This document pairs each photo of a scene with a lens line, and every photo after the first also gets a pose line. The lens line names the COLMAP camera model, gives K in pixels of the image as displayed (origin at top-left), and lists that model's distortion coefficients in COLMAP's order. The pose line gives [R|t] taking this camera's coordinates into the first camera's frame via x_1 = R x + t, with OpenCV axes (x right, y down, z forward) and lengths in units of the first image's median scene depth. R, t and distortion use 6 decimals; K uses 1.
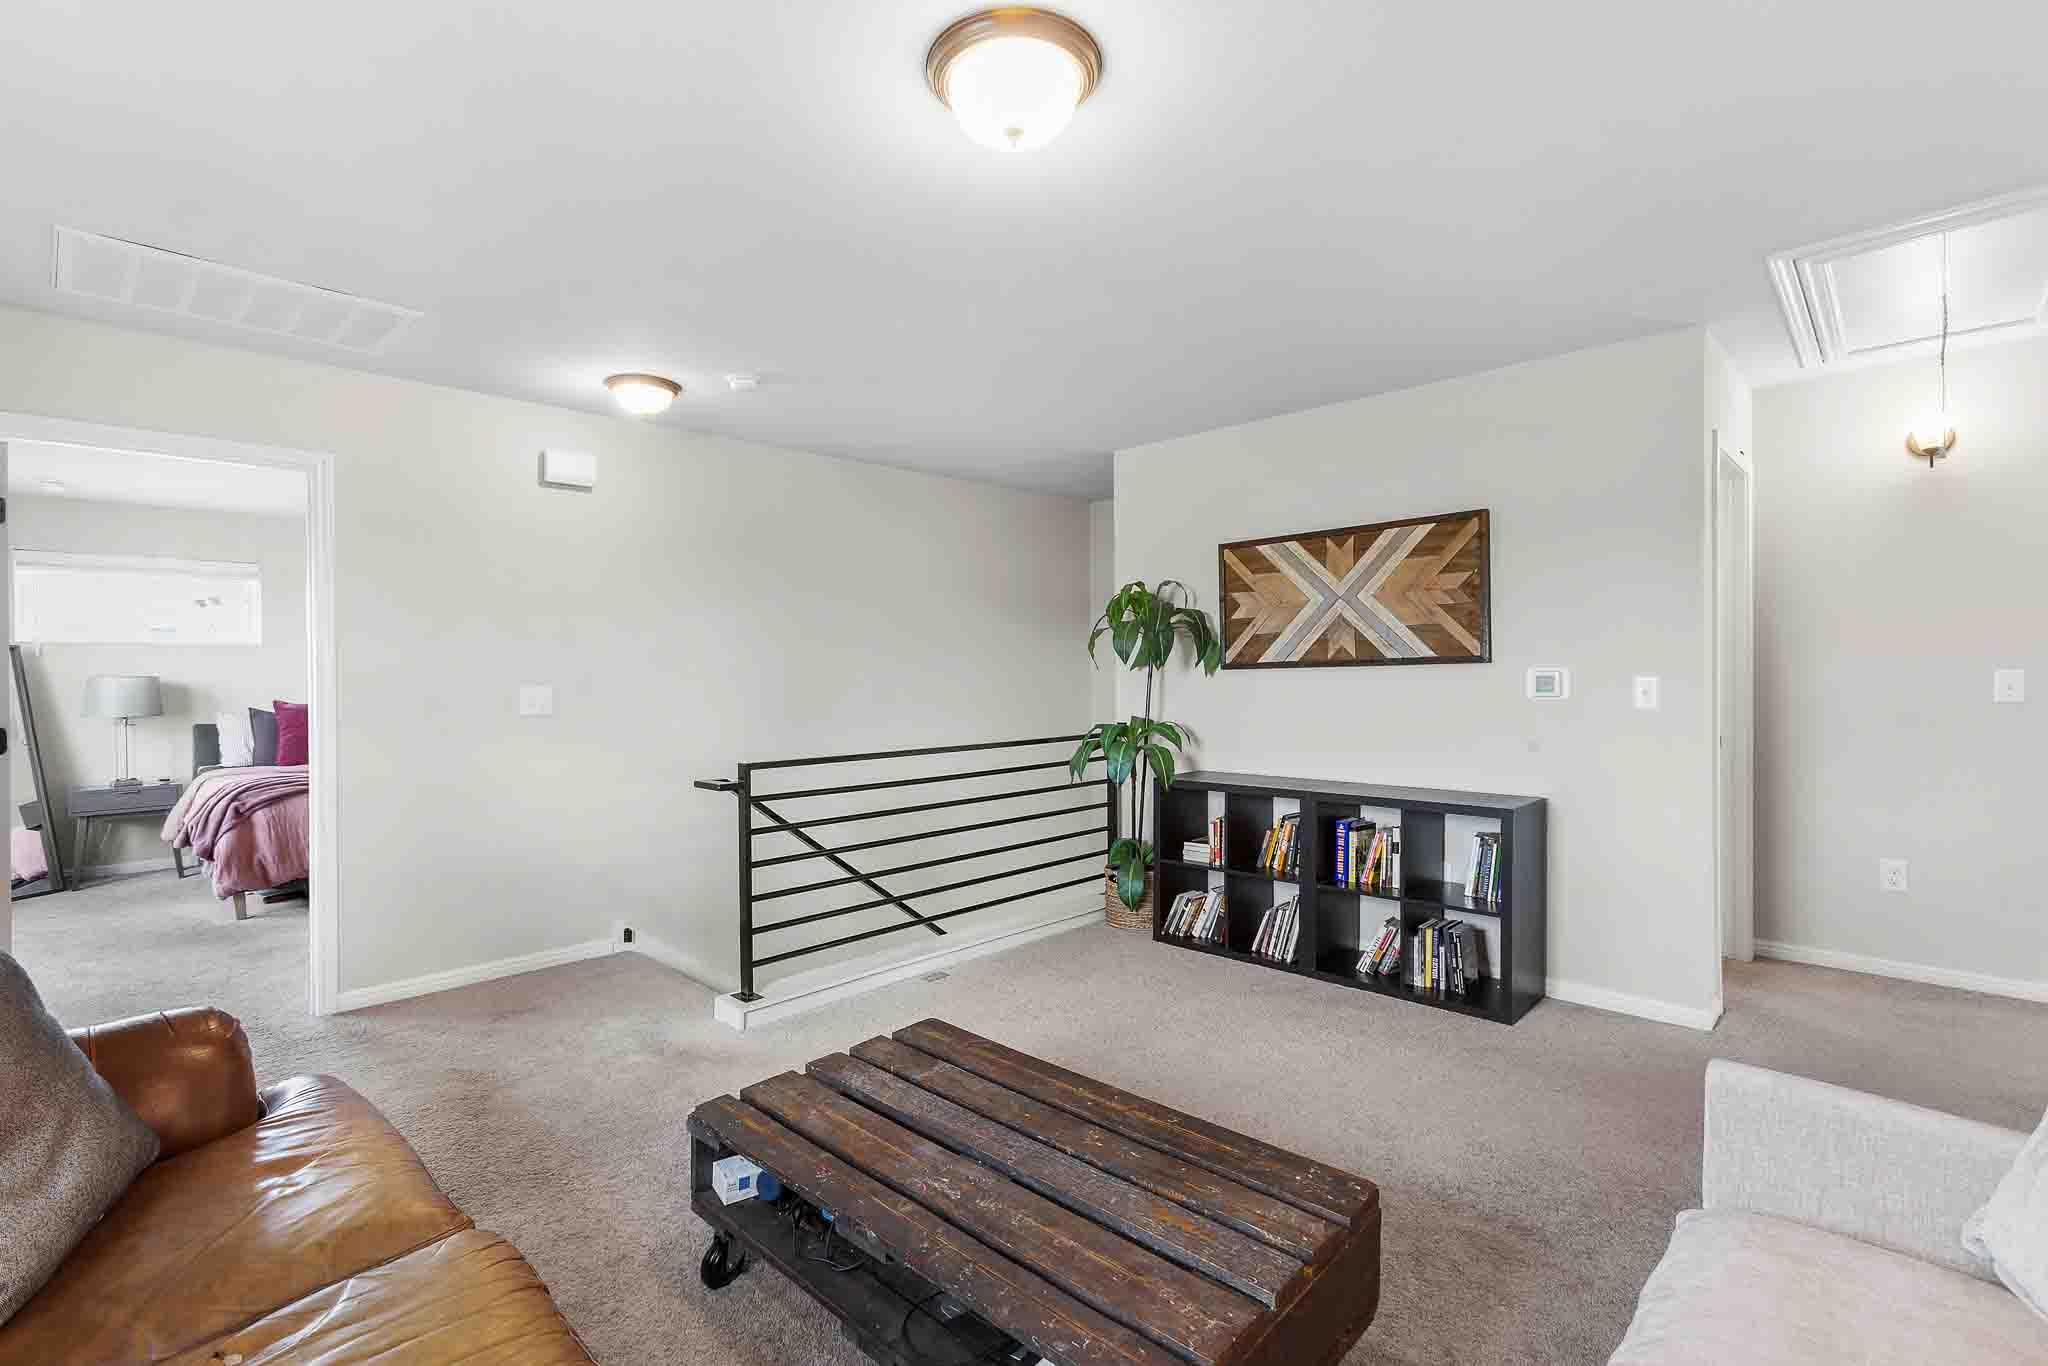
lens RADIAL K [[949.0, 0, 1020.7], [0, 949.0, 679.6], [0, 0, 1]] dist [-0.011045, 0.009201]
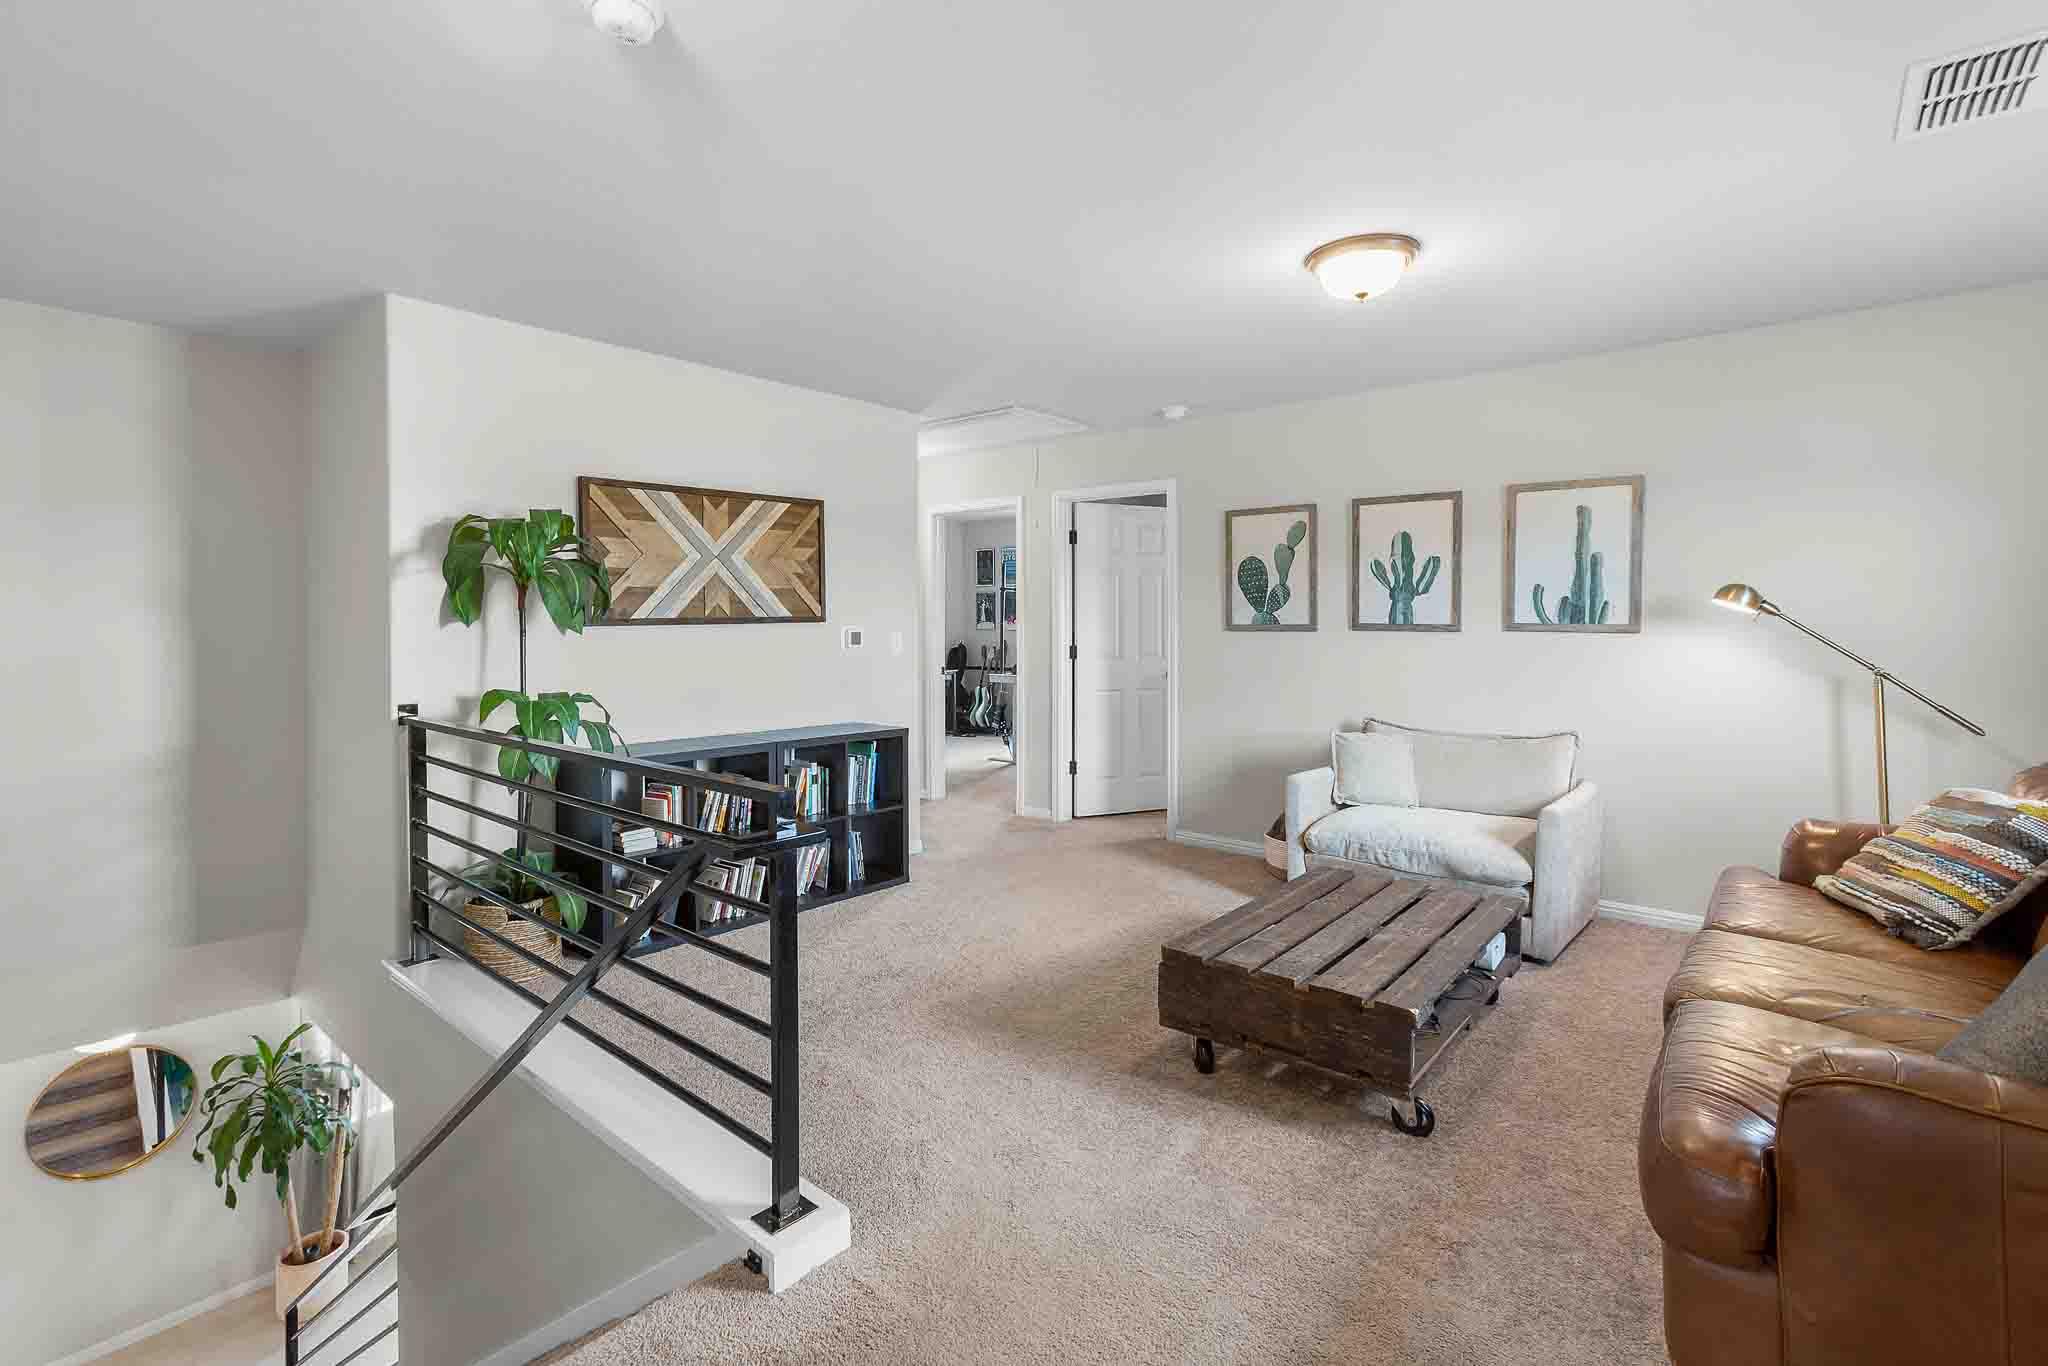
lens RADIAL K [[949.0, 0, 986.1], [0, 949.0, 642.4], [0, 0, 1]] dist [-0.011045, 0.009201]
pose [[-0.053002, -0.011944, 0.998523, -0.718883], [0.009141, 0.999881, 0.012445, -0.004084], [-0.998553, 0.009787, -0.052886, 0.774945]]
